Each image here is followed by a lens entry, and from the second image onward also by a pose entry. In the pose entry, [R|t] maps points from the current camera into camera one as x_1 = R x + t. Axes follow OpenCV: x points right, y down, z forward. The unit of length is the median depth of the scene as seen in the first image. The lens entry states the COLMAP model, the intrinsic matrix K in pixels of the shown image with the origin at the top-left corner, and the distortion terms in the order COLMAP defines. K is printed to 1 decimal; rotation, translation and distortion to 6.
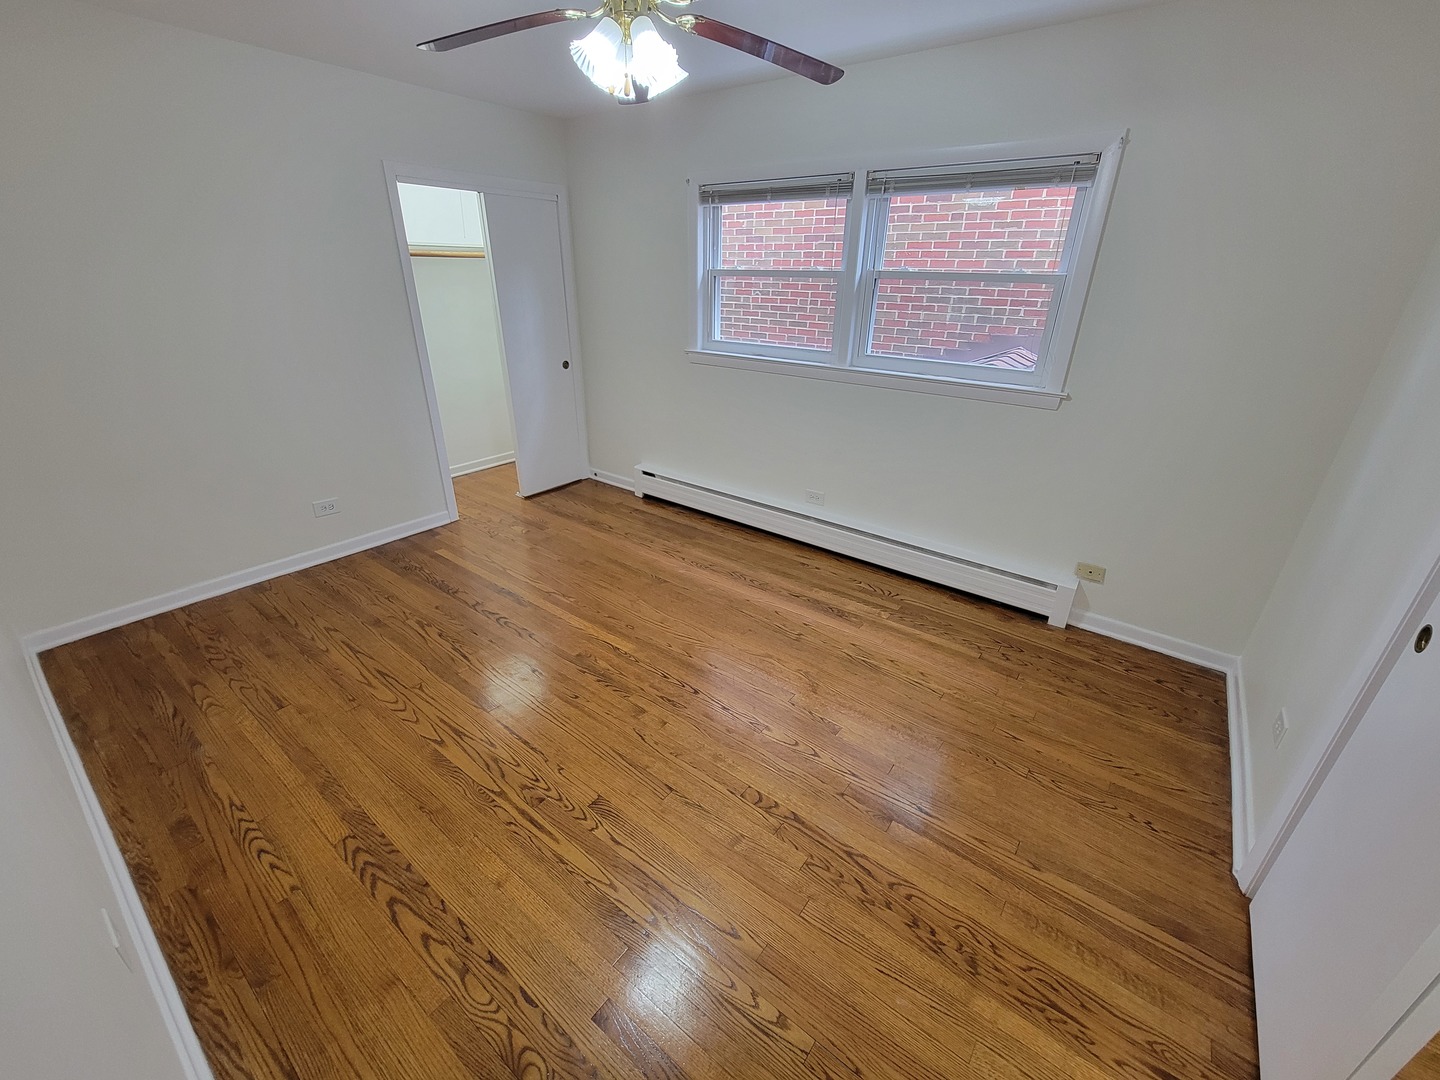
lens RADIAL K [[589.1, 0, 719.3], [0, 589.1, 541.8], [0, 0, 1]] dist [-0.001492, 0.000676]
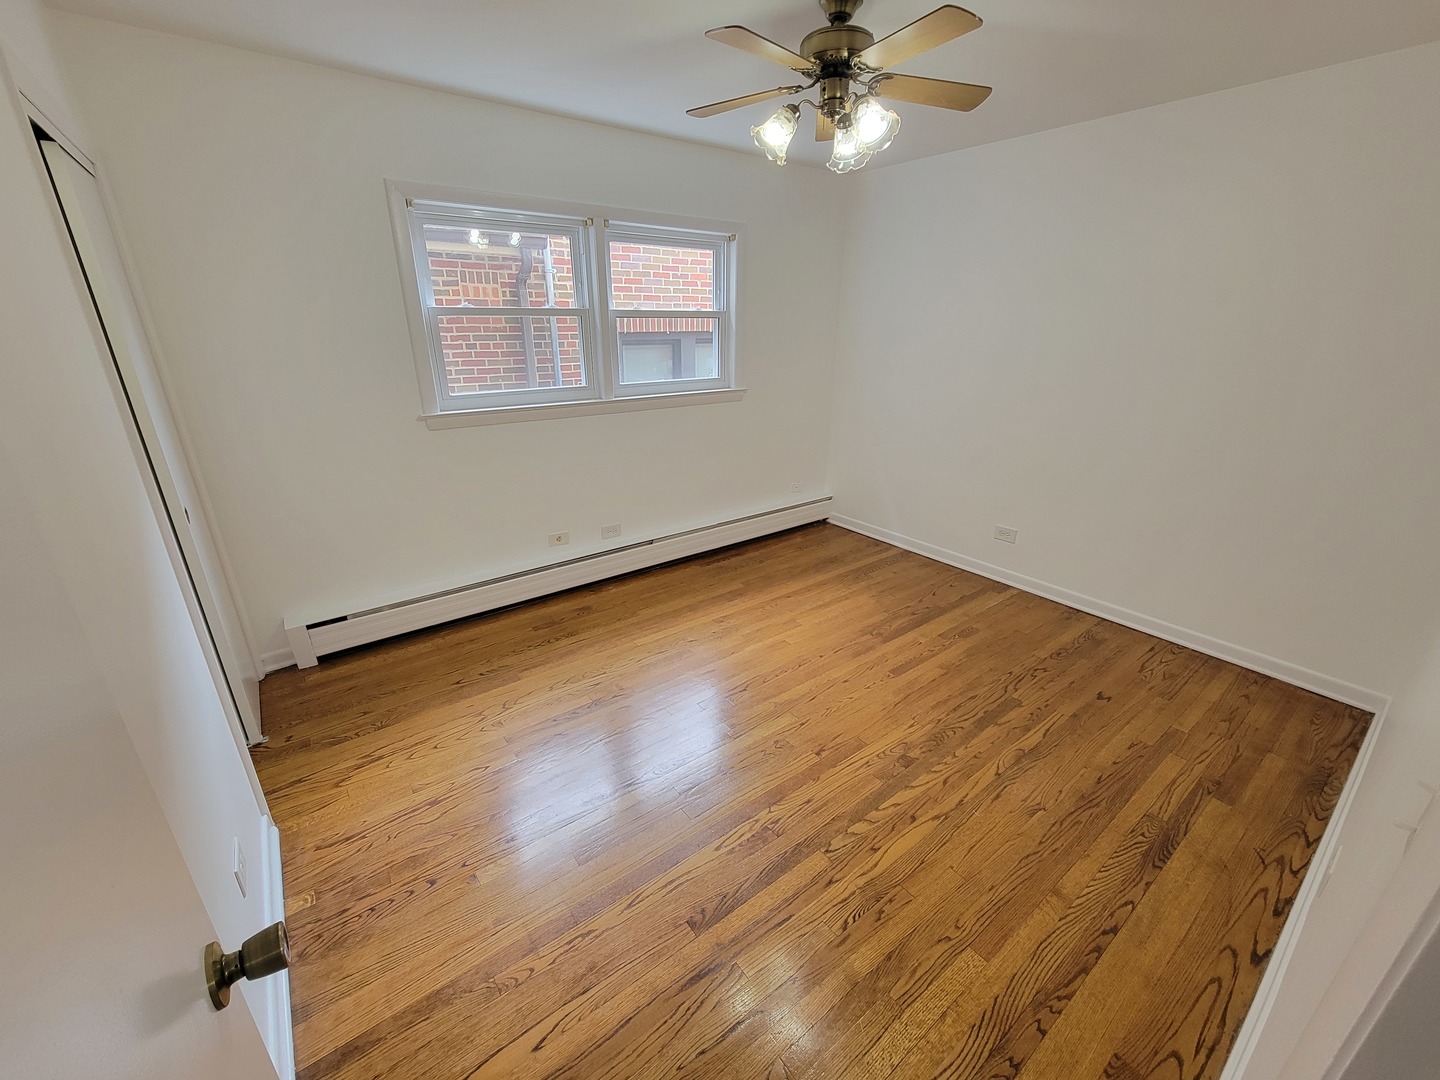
lens RADIAL K [[590.1, 0, 717.4], [0, 590.1, 541.7], [0, 0, 1]] dist [-0.003923, 0.002039]
pose [[0.267604, -0.358449, 0.894373, -0.859105], [0.402459, 0.884958, 0.234256, -0.269949], [-0.875451, 0.297261, 0.381080, 0.569181]]
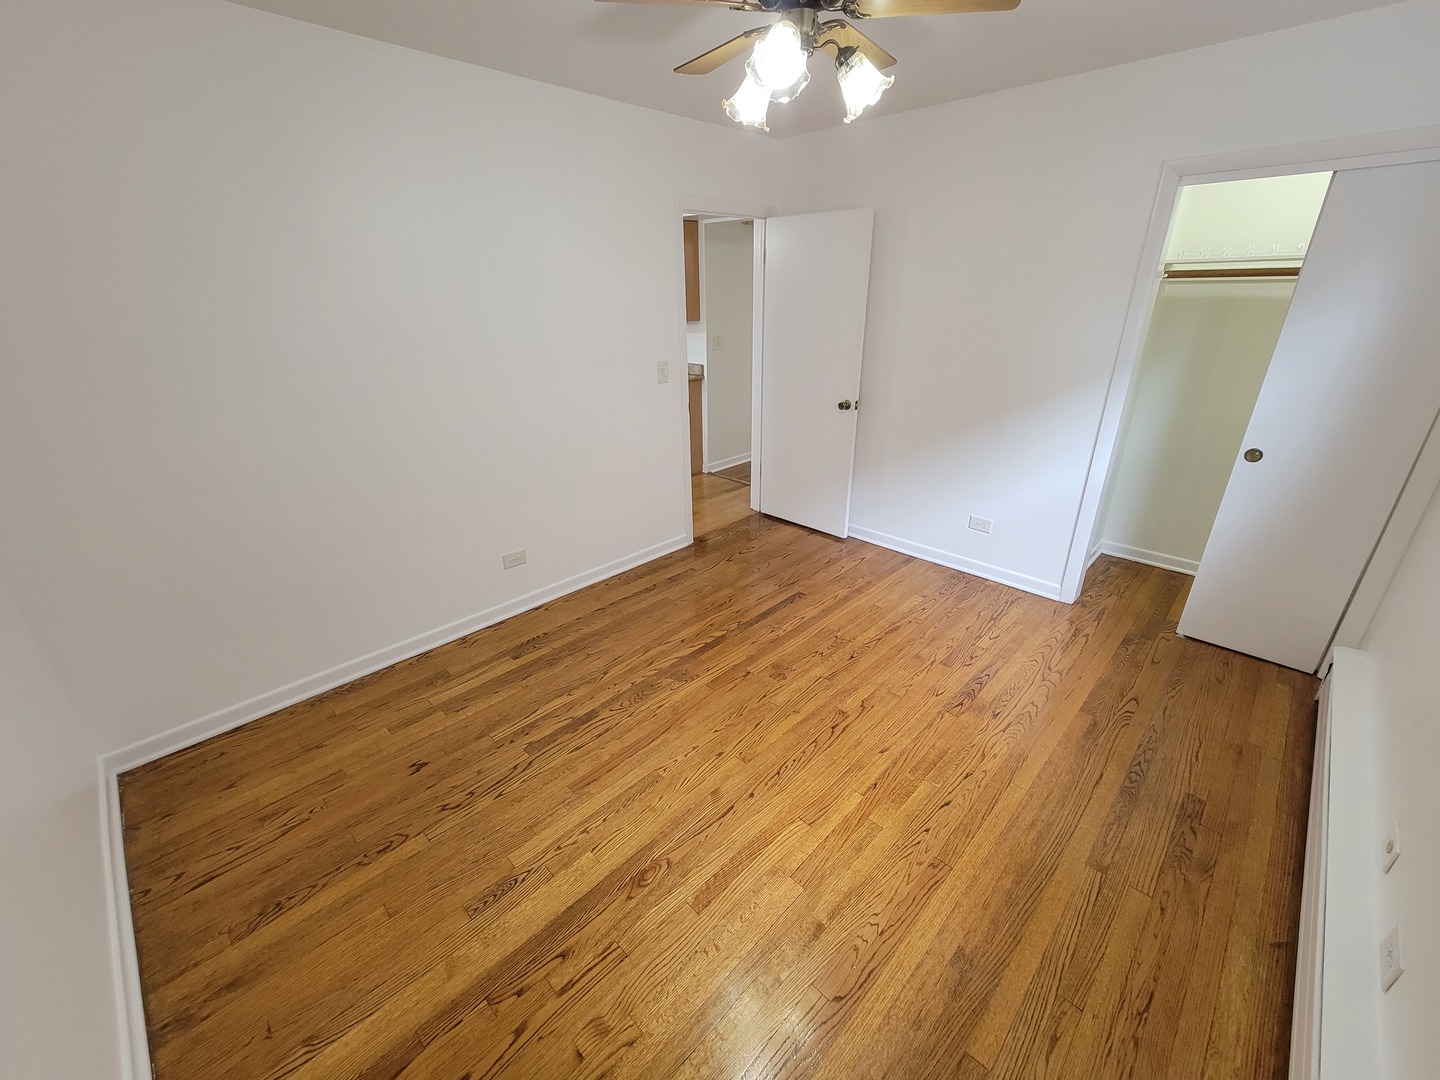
lens RADIAL K [[590.1, 0, 717.4], [0, 590.1, 541.7], [0, 0, 1]] dist [-0.003923, 0.002039]
pose [[-0.121102, 0.381848, -0.916257, 0.606258], [-0.405762, 0.823367, 0.396767, -0.304987], [0.905920, 0.419831, 0.055228, 0.654777]]
